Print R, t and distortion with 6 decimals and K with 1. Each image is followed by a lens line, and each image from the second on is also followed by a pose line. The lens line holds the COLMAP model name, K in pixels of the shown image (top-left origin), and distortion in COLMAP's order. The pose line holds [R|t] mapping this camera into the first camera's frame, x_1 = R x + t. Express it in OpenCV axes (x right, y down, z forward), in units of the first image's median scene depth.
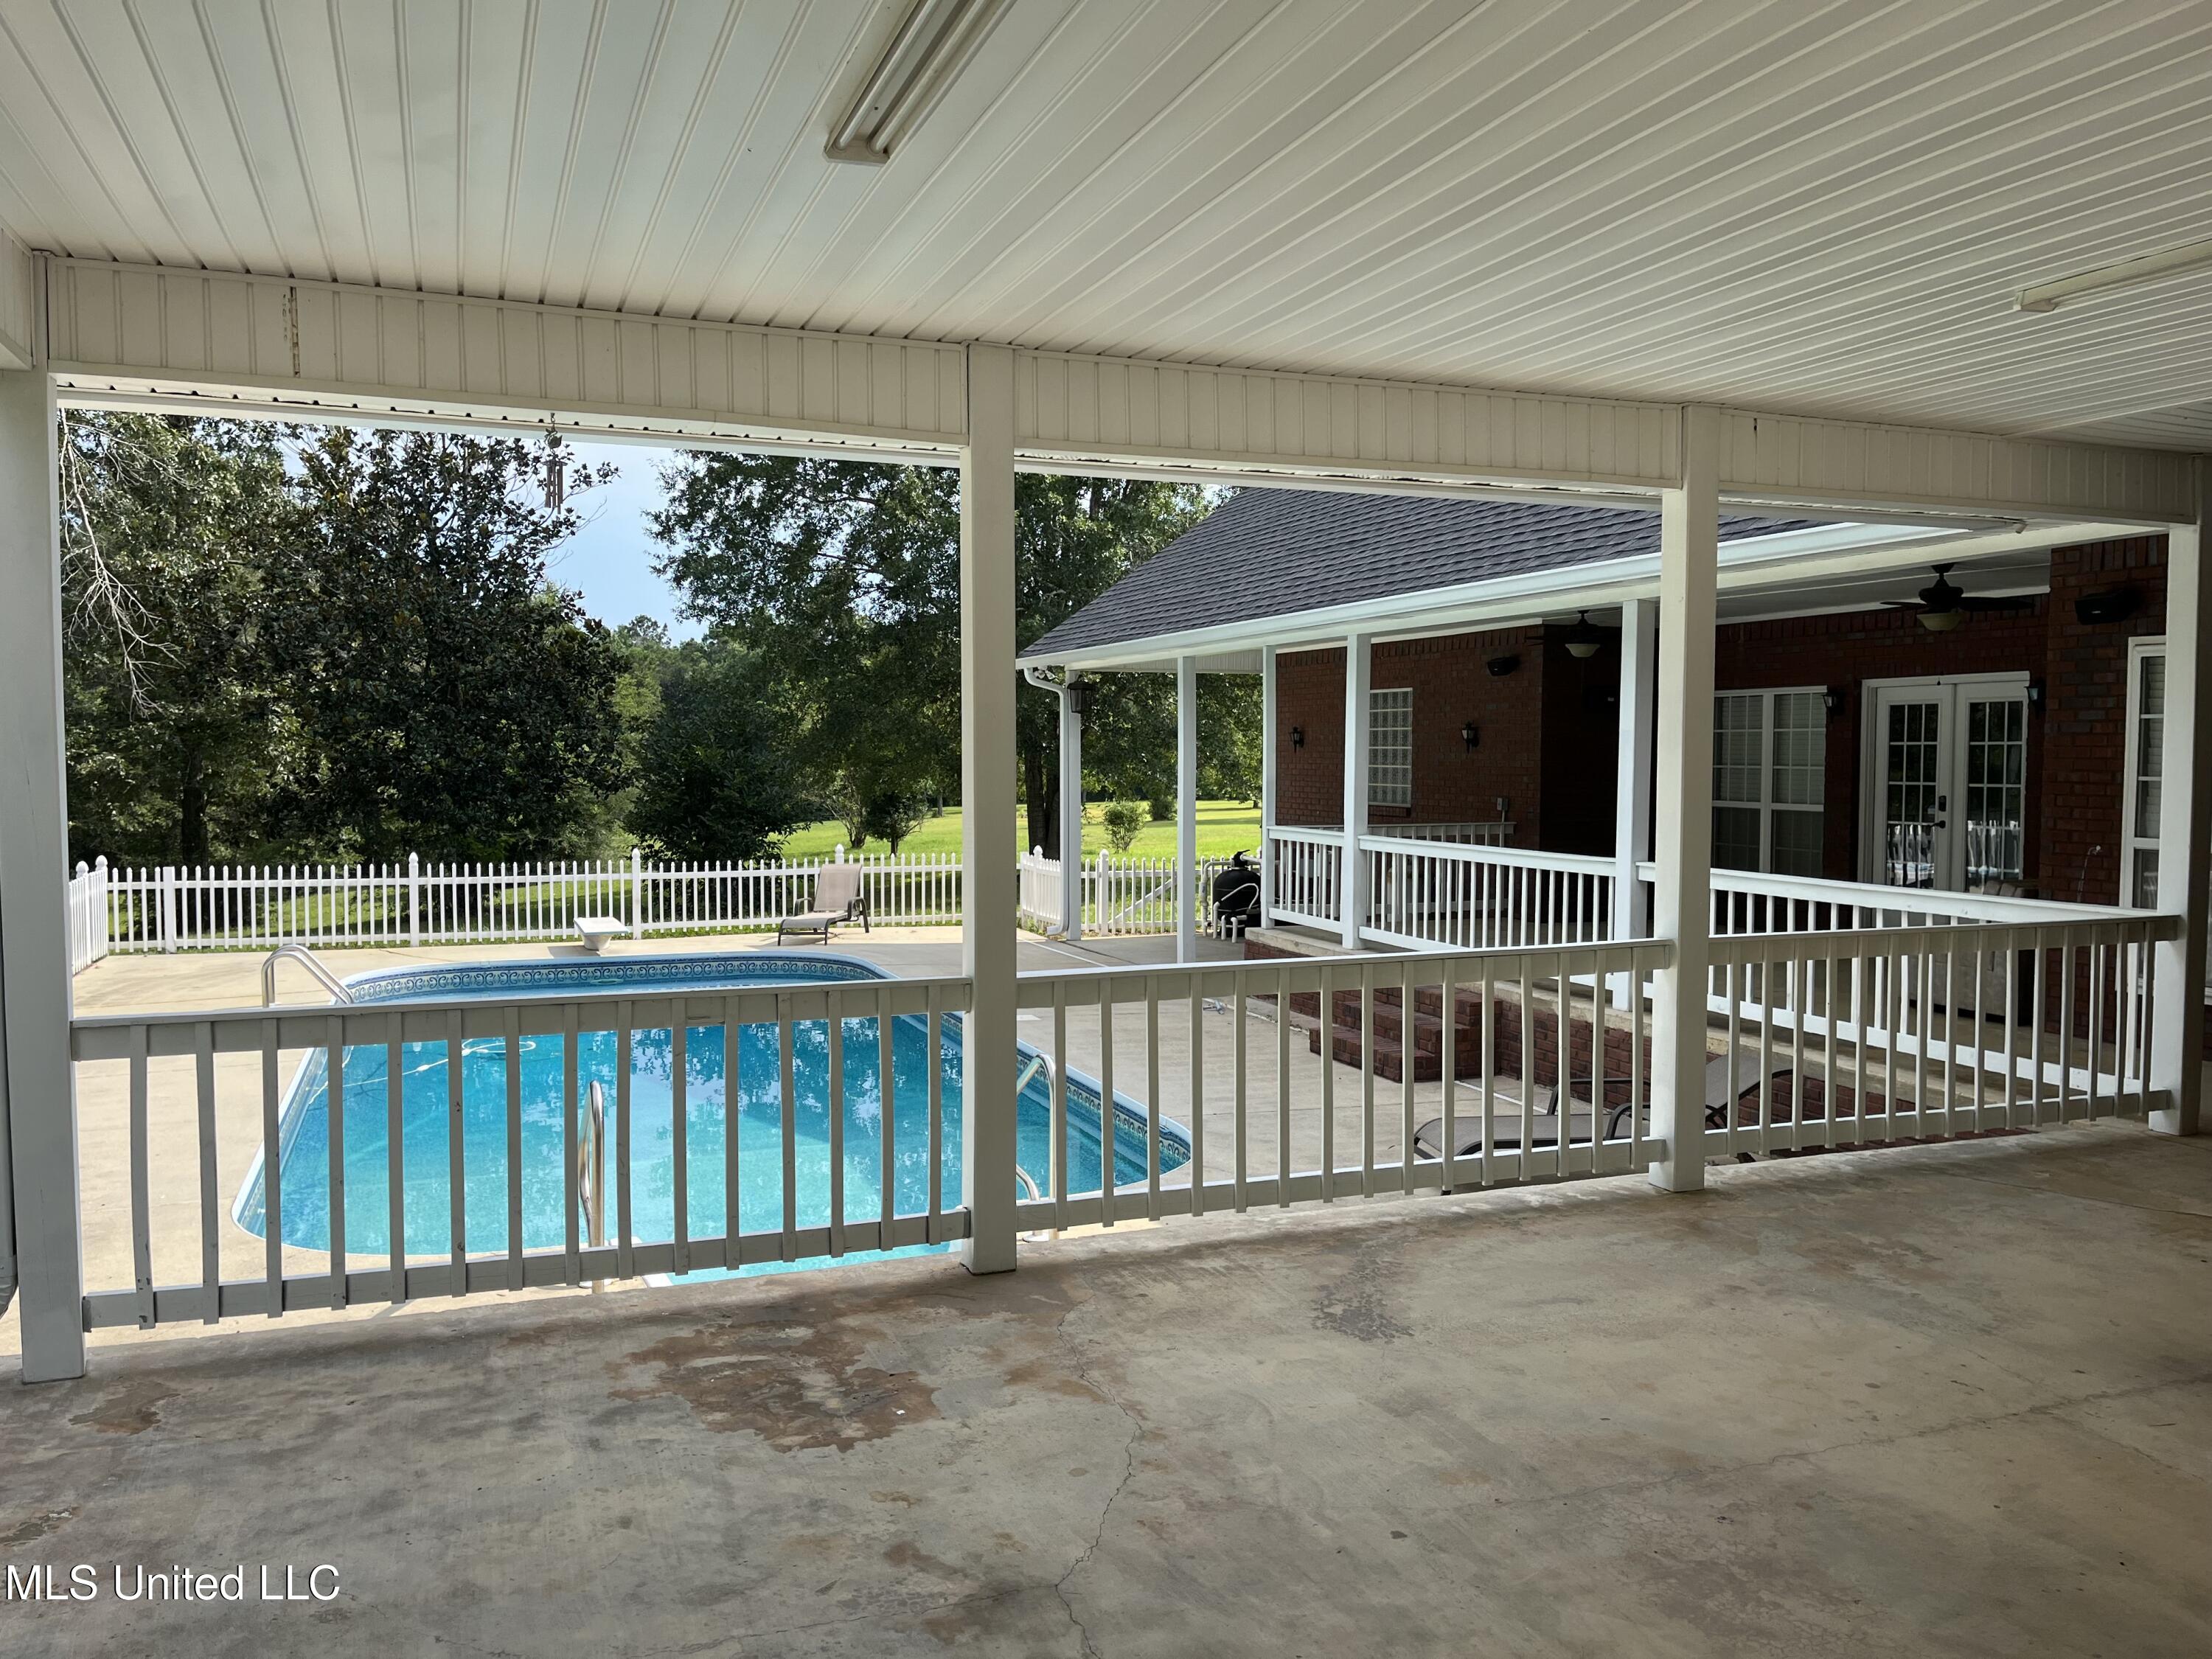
lens RADIAL K [[1697.7, 0, 1106.0], [0, 1697.7, 829.5], [0, 0, 1]] dist [0.092681, 0.002055]
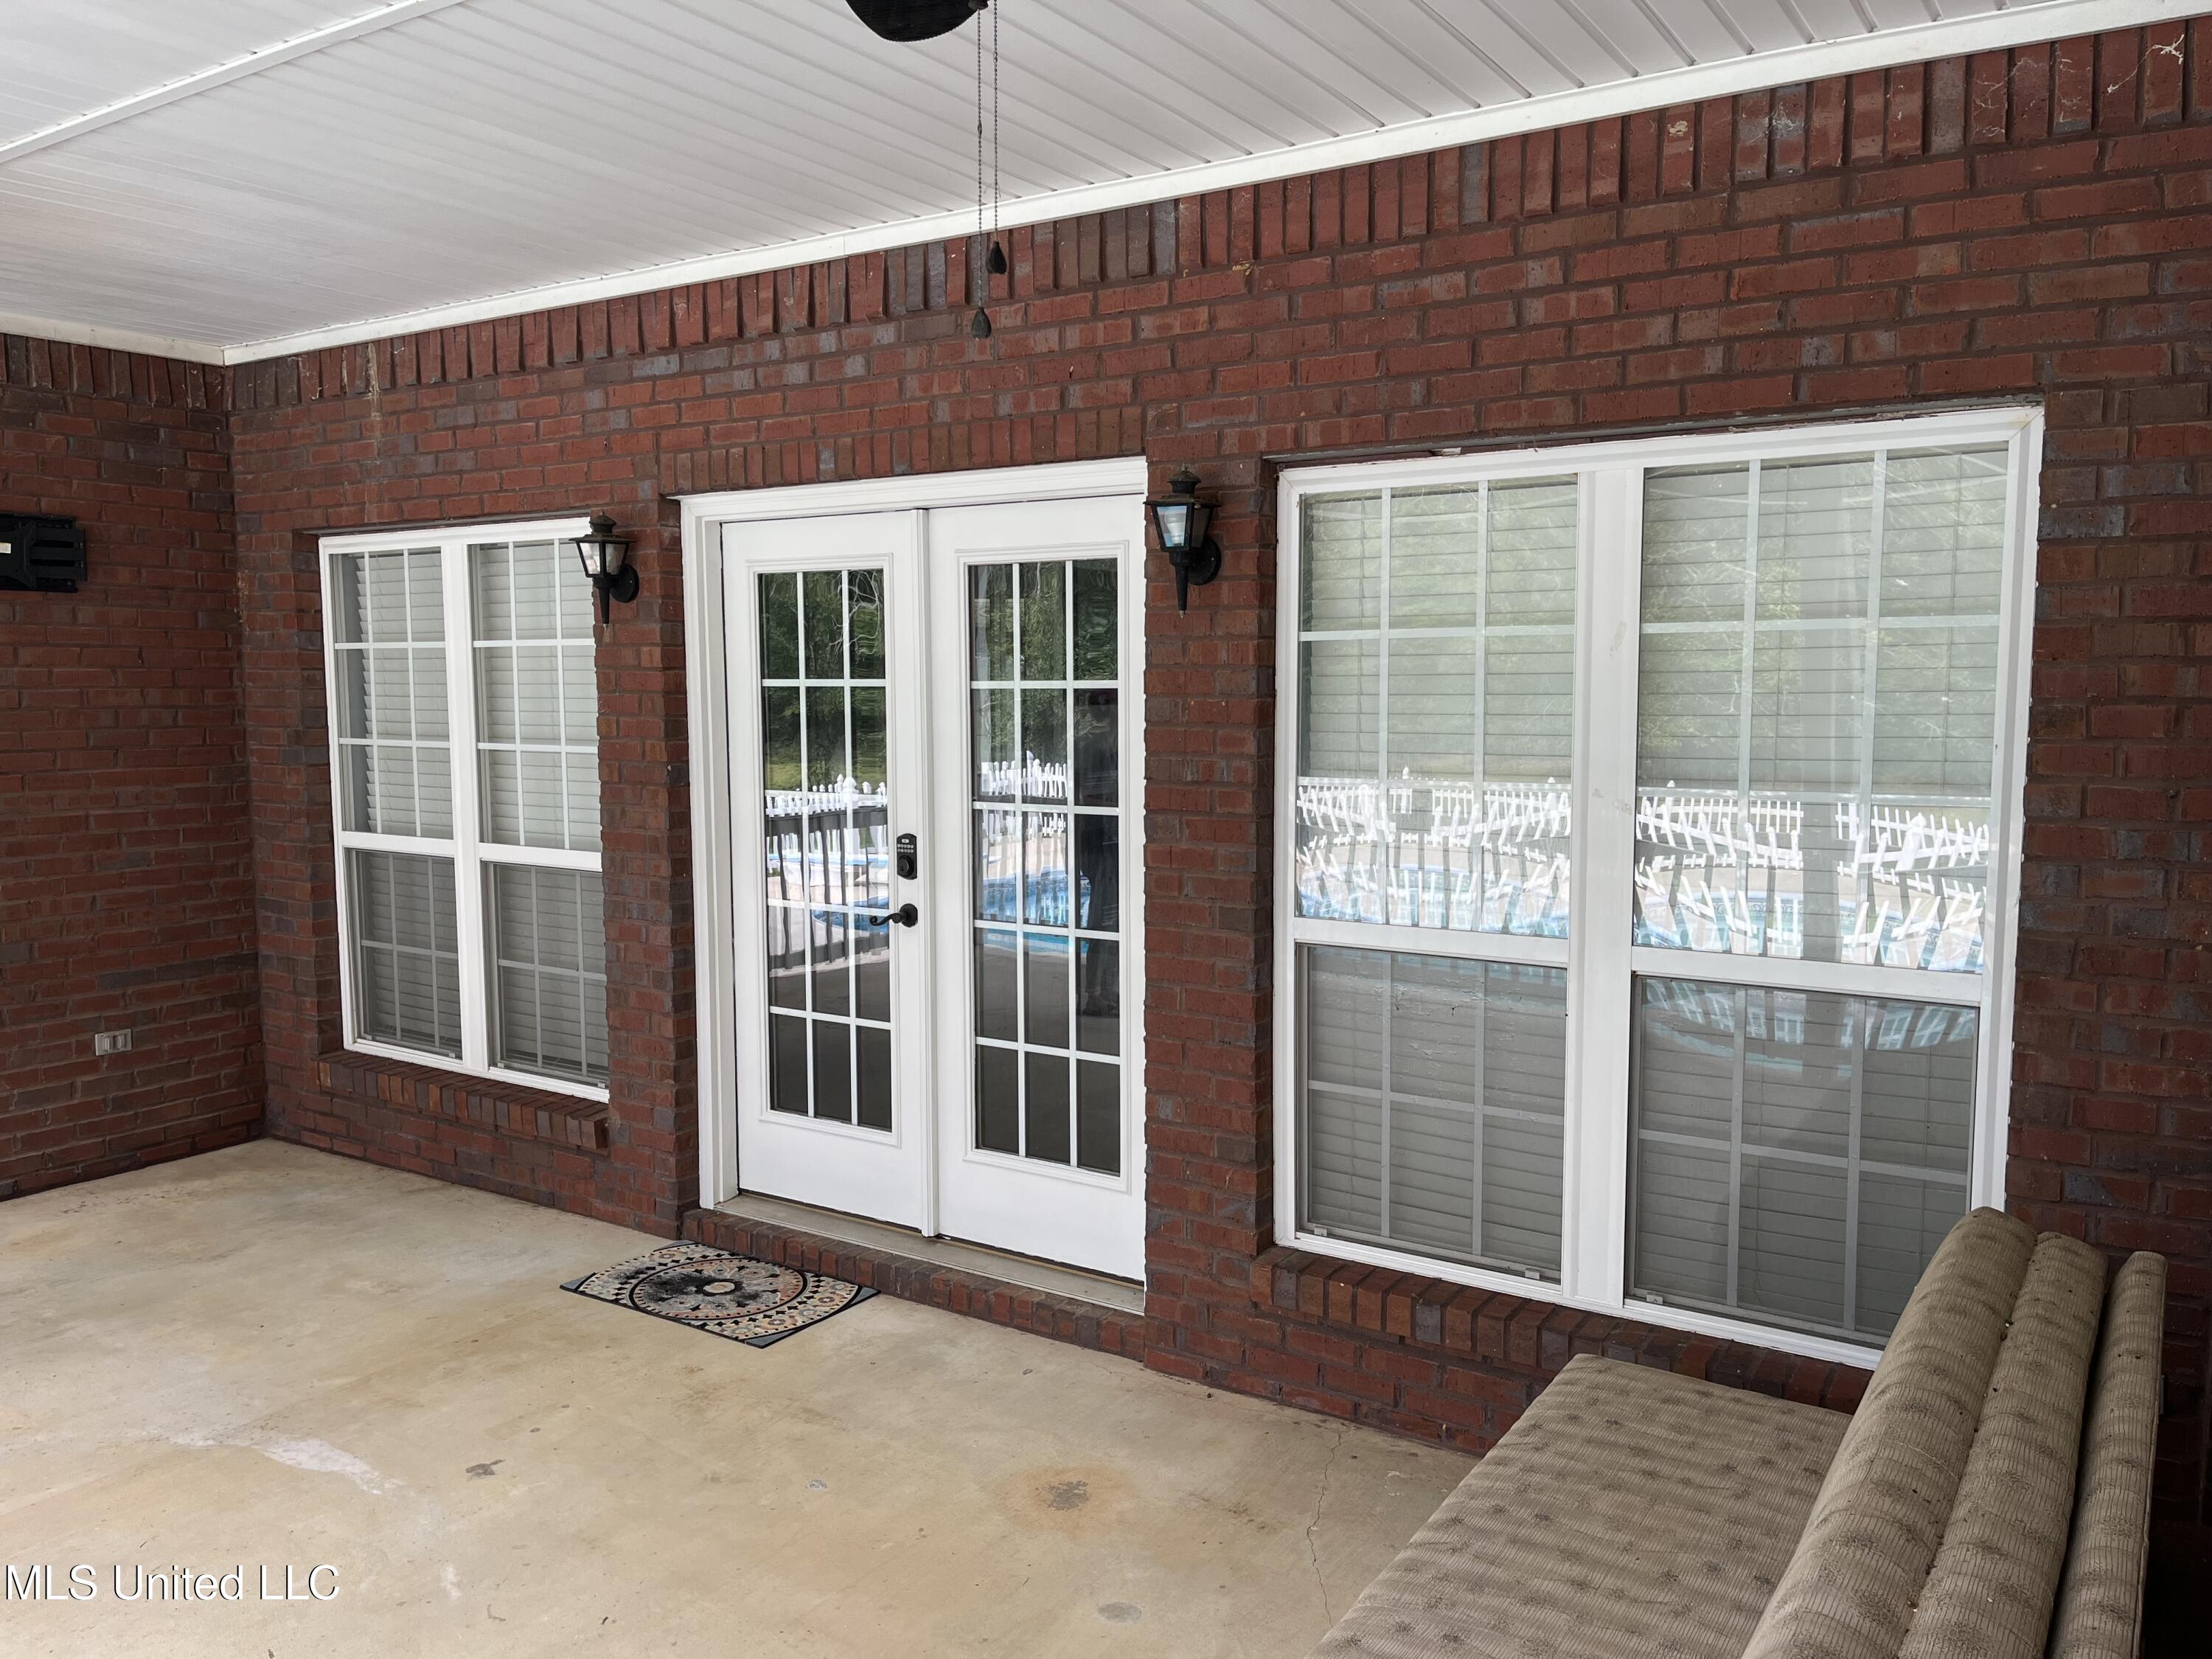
lens RADIAL K [[1697.7, 0, 1106.0], [0, 1697.7, 829.5], [0, 0, 1]] dist [0.092681, 0.002055]
pose [[0.815112, -0.060679, 0.576116, 0.307722], [0.035546, 0.997864, 0.054808, -0.036180], [-0.578211, -0.024196, 0.815528, 0.675098]]
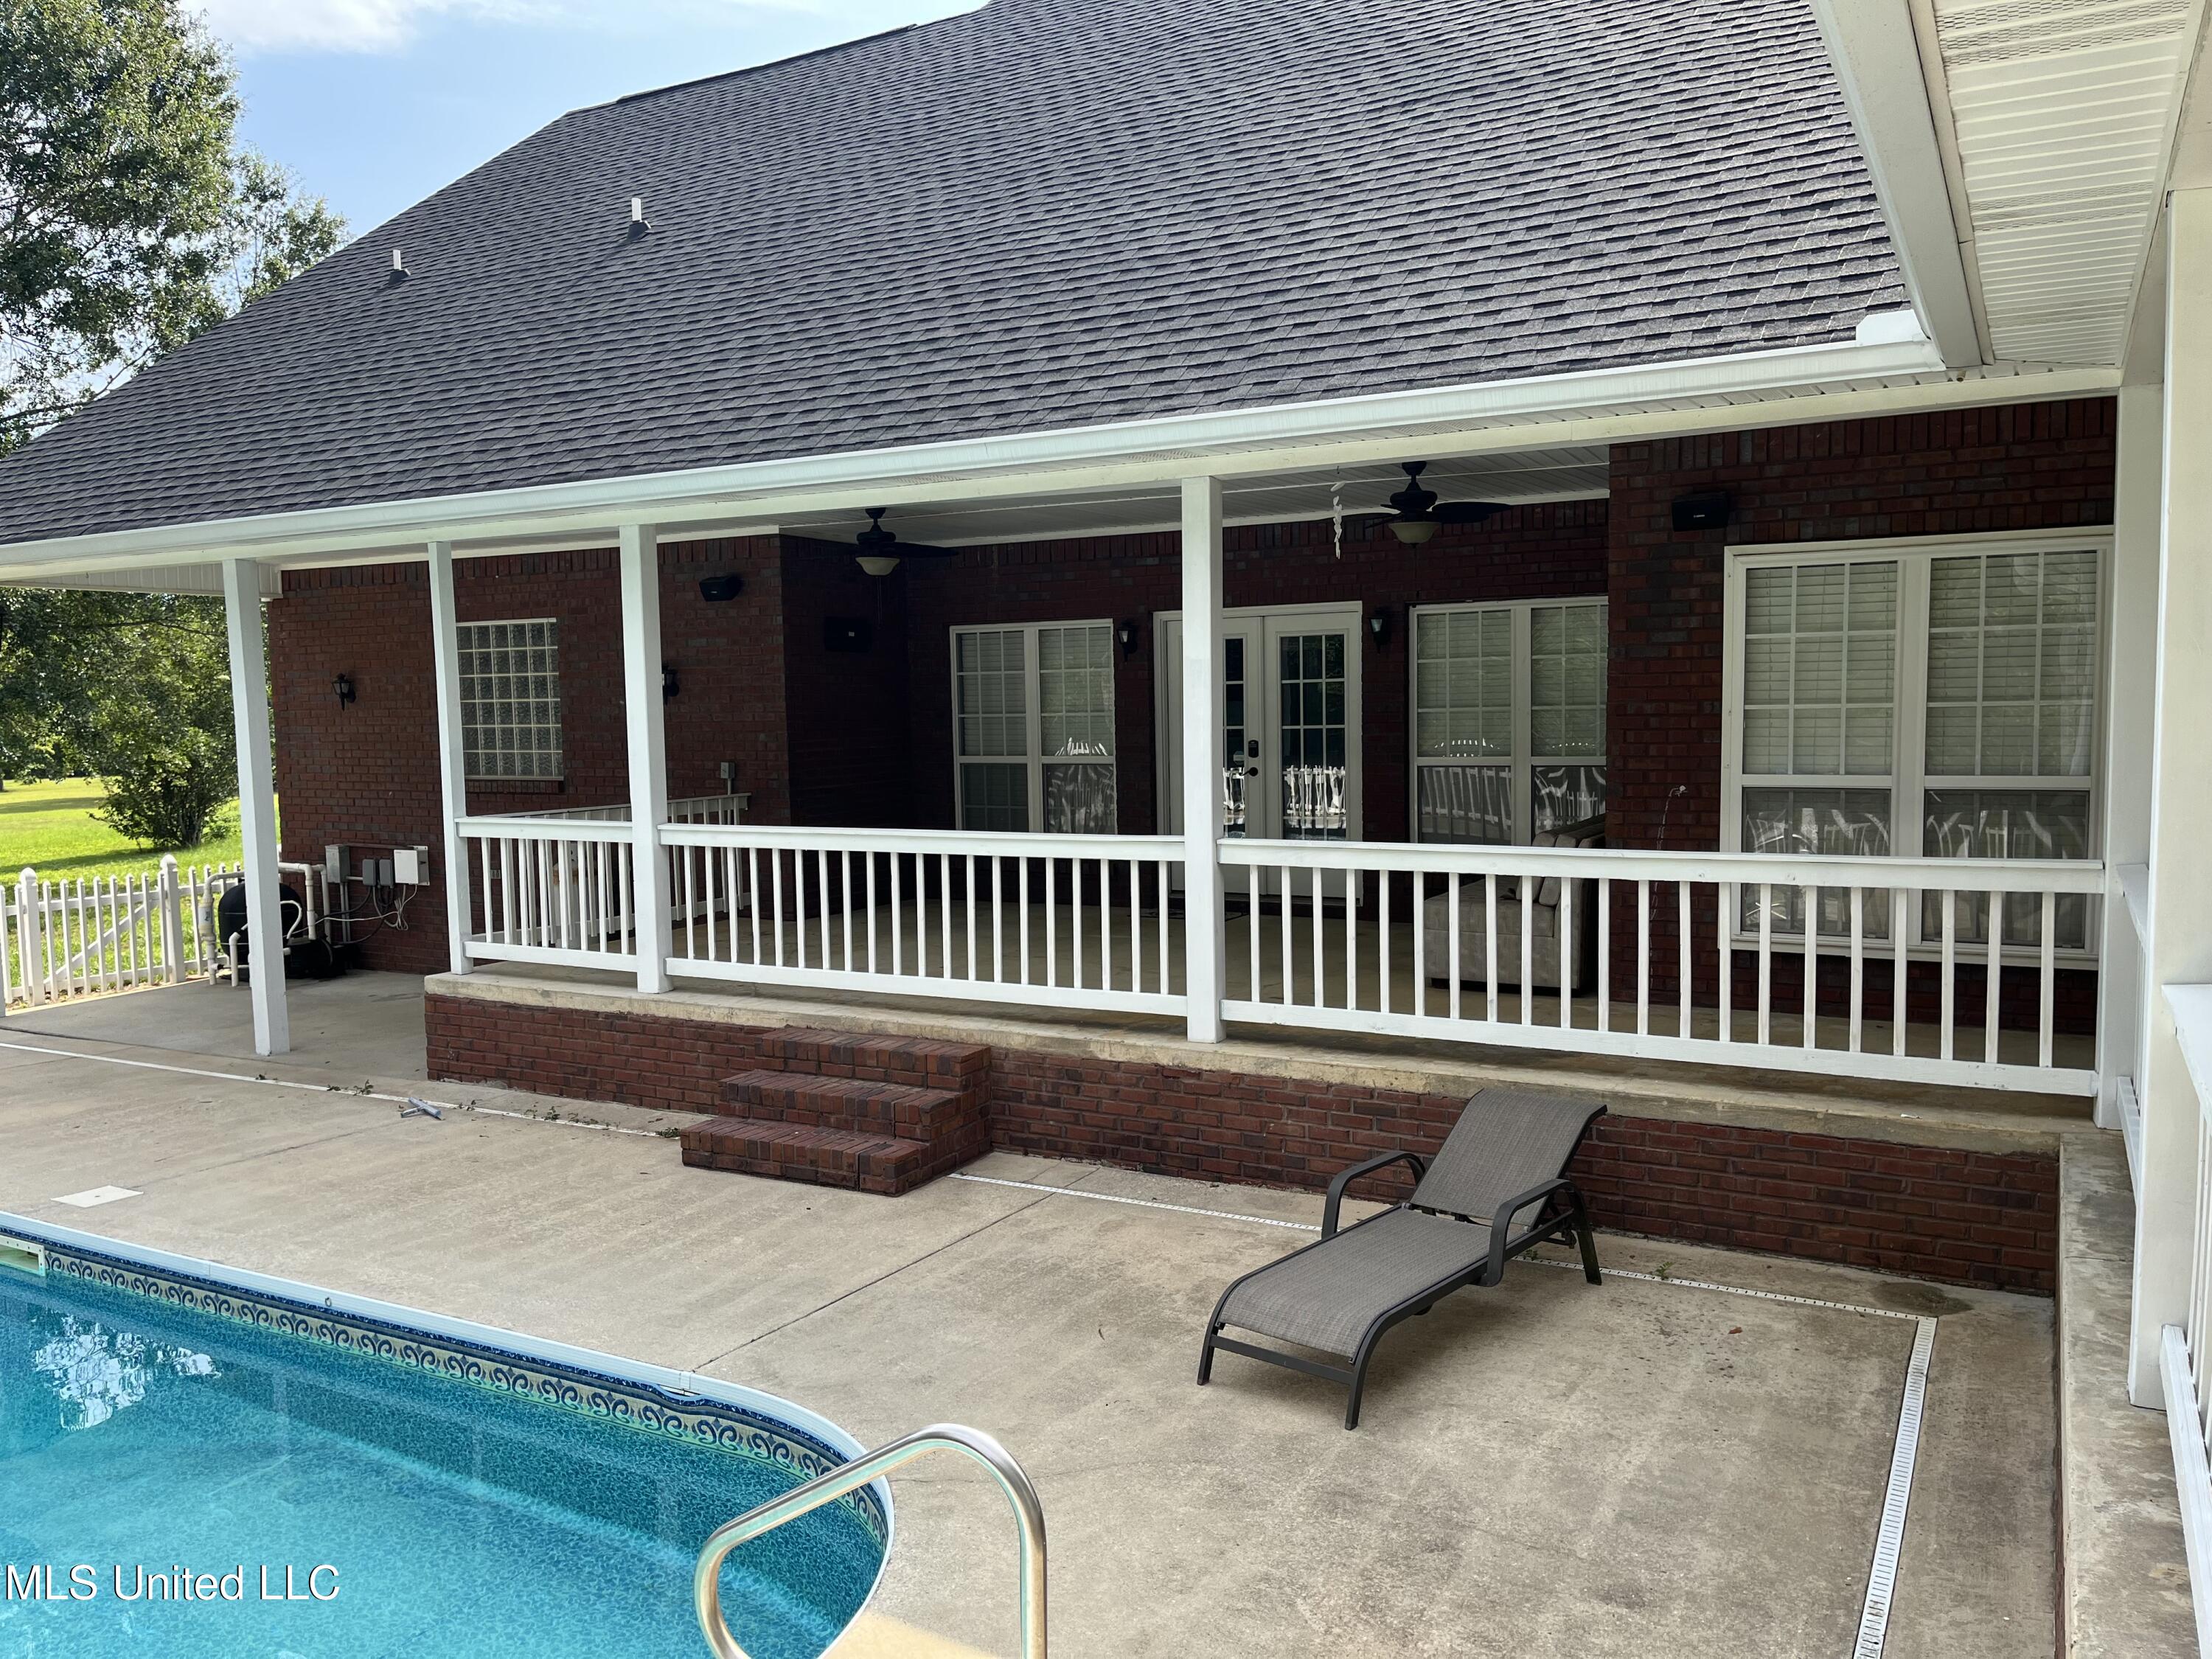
lens RADIAL K [[1630.5, 0, 1106.0], [0, 1630.5, 829.5], [0, 0, 1]] dist [0.066096, -0.000189]
pose [[0.770200, -0.069778, 0.633974, -0.123721], [0.052167, 0.997559, 0.046420, -0.015224], [-0.635666, -0.002680, 0.771960, 0.371976]]
